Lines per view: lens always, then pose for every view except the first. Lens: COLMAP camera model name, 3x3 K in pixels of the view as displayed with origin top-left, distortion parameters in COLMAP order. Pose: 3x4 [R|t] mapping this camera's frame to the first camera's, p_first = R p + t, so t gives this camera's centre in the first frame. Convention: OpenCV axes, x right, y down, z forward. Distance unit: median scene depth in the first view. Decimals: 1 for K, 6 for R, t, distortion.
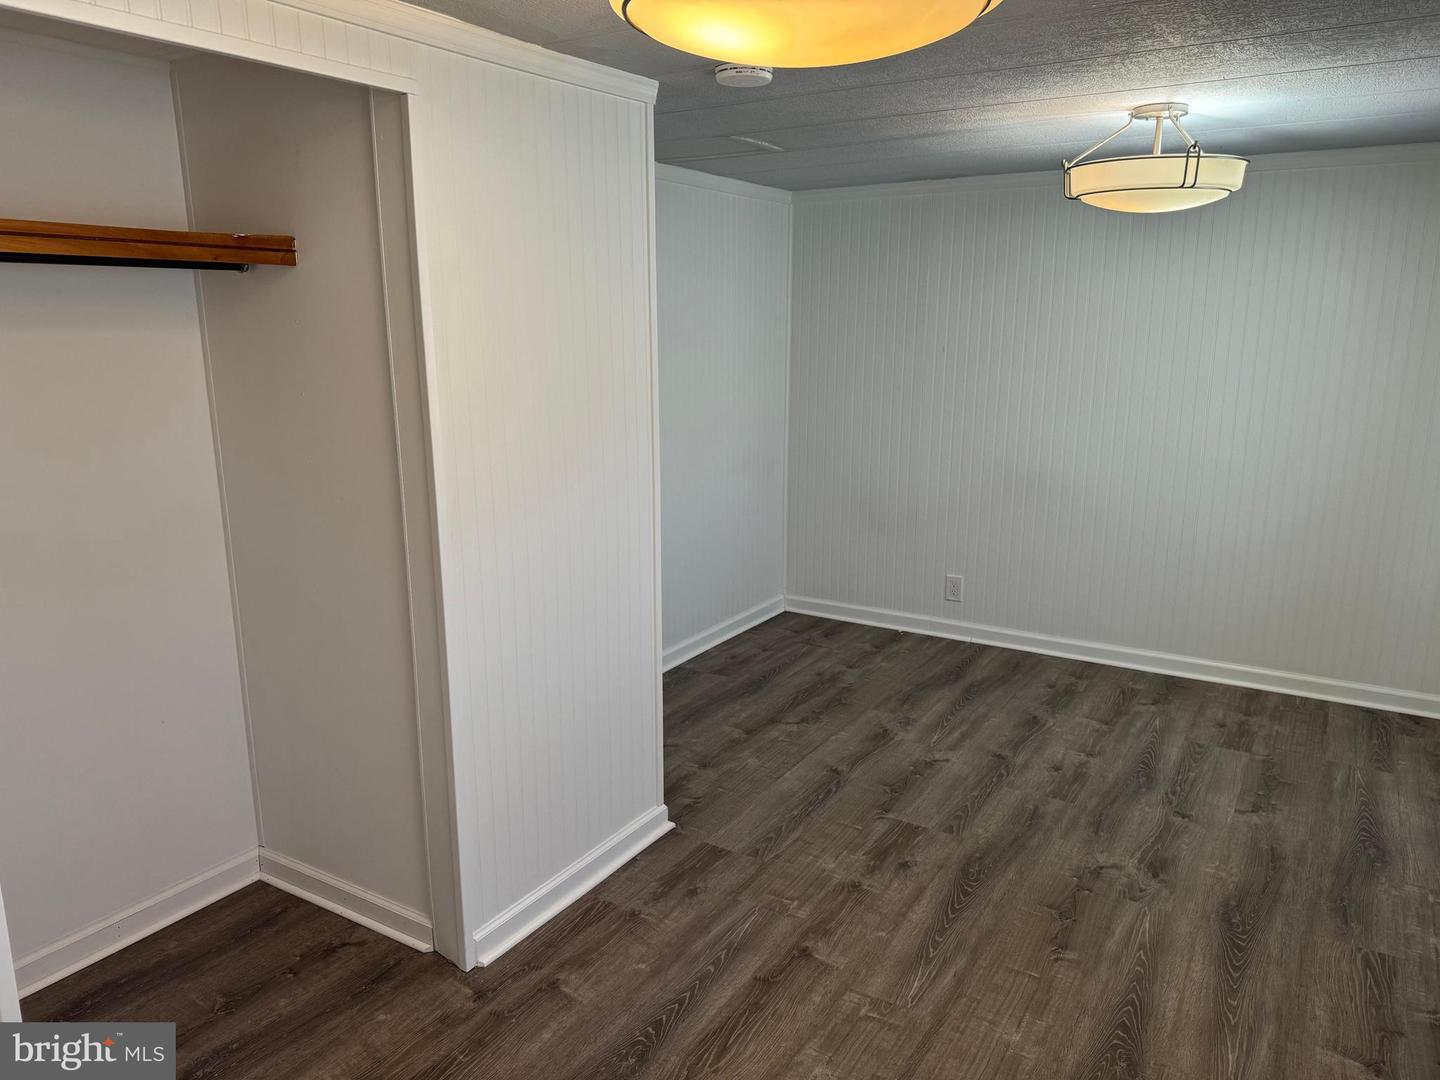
lens RADIAL K [[994.1, 0, 720.0], [0, 994.1, 540.0], [0, 0, 1]] dist [-0.001325, -0.001090]
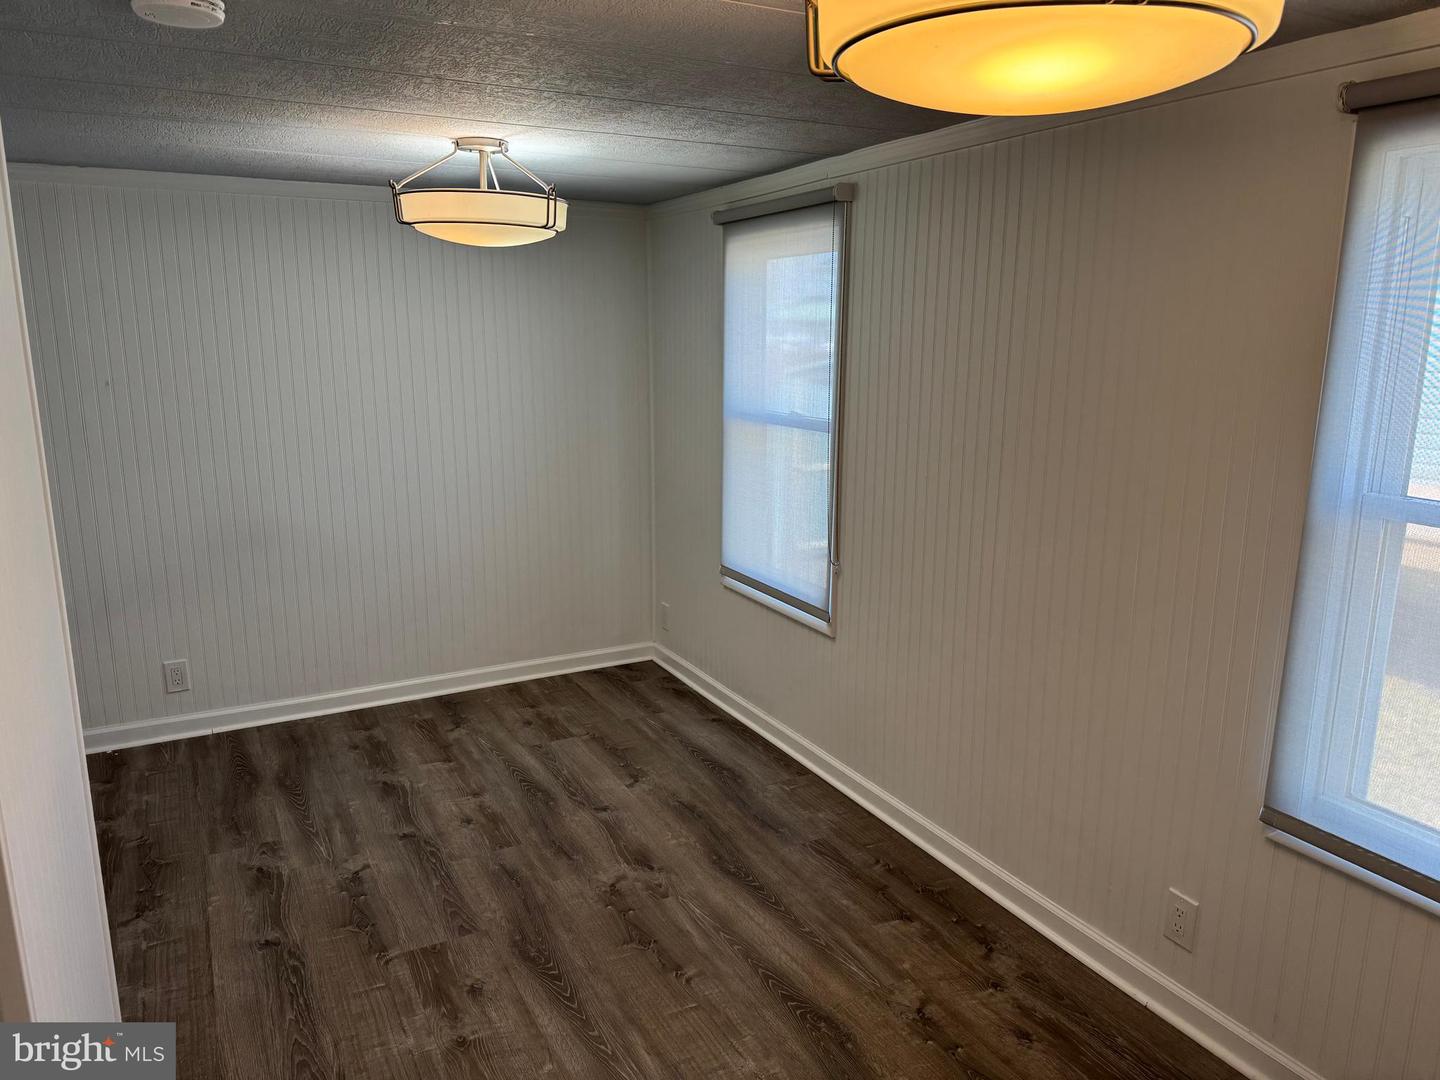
lens RADIAL K [[1002.5, 0, 710.9], [0, 1002.5, 541.0], [0, 0, 1]] dist [0.119026, -0.173600]
pose [[0.515688, -0.176107, 0.838482, -0.330512], [0.185562, 0.978376, 0.091364, -0.083731], [-0.836440, 0.108475, 0.537216, 0.268647]]
